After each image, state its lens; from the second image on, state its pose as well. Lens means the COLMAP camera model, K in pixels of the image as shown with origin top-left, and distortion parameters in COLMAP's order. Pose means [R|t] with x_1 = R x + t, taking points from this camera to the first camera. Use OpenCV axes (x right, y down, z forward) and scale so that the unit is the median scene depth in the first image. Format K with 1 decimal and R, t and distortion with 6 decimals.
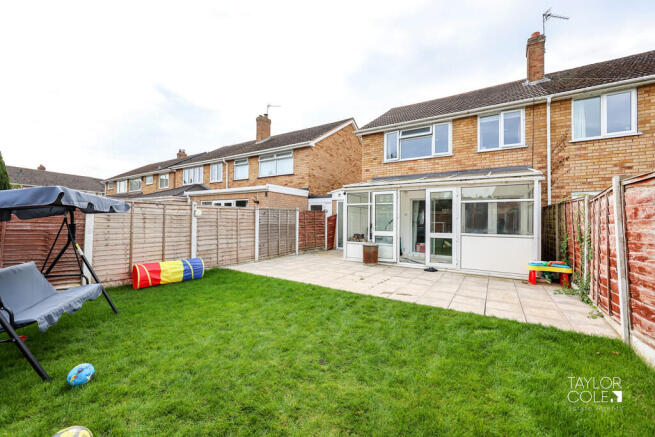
lens RADIAL K [[264.3, 0, 325.6], [0, 264.3, 218.2], [0, 0, 1]] dist [0.000685, 0.000183]
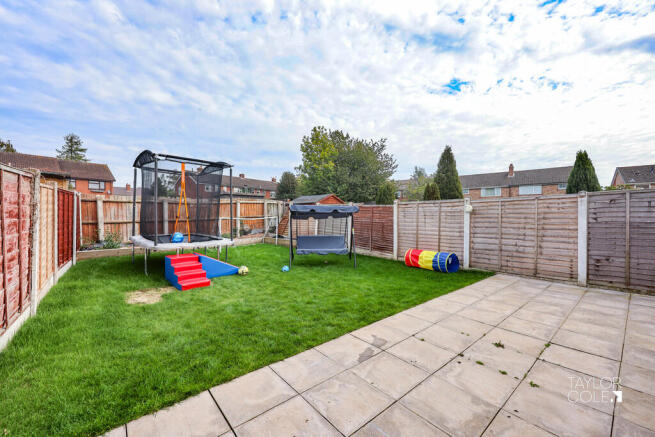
lens RADIAL K [[264.3, 0, 324.3], [0, 264.3, 213.4], [0, 0, 1]] dist [0.000685, 0.000183]
pose [[-0.295986, -0.025638, -0.954848, 0.650670], [0.008909, 0.999522, -0.029599, 0.024280], [0.955151, -0.017268, -0.295616, 0.861522]]
